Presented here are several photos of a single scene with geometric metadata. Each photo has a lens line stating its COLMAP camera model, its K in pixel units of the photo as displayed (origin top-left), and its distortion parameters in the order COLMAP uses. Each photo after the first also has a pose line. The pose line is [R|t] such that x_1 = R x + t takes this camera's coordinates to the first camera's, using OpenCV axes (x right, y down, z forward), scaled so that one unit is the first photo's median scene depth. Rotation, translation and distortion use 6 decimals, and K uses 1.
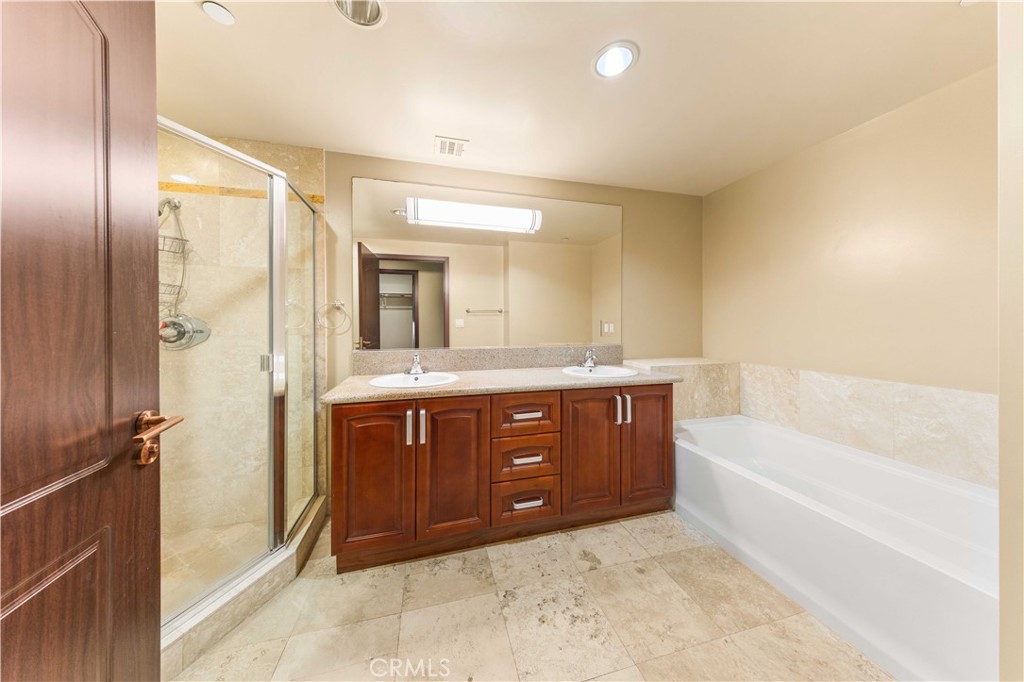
lens RADIAL K [[303.6, 0, 507.5], [0, 303.6, 321.2], [0, 0, 1]] dist [-0.000204, -0.000105]
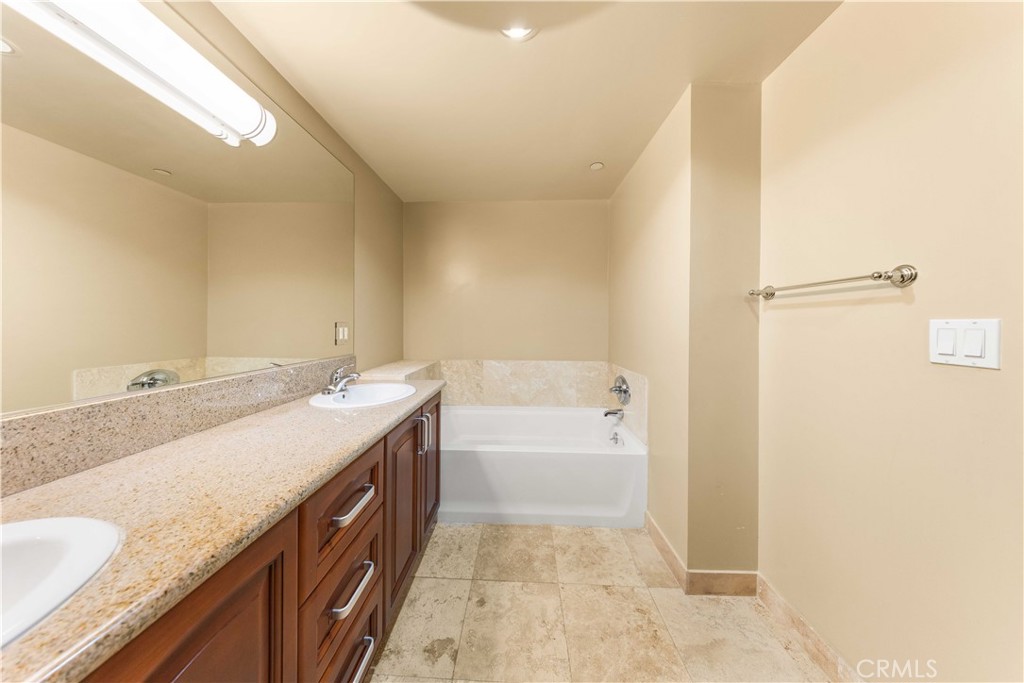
lens RADIAL K [[303.6, 0, 507.5], [0, 303.6, 321.7], [0, 0, 1]] dist [-0.000204, -0.000105]
pose [[0.300740, 0.008418, 0.953669, -0.366789], [-0.005765, 0.999959, -0.007009, -0.003631], [-0.953689, -0.003390, 0.300776, 0.599852]]
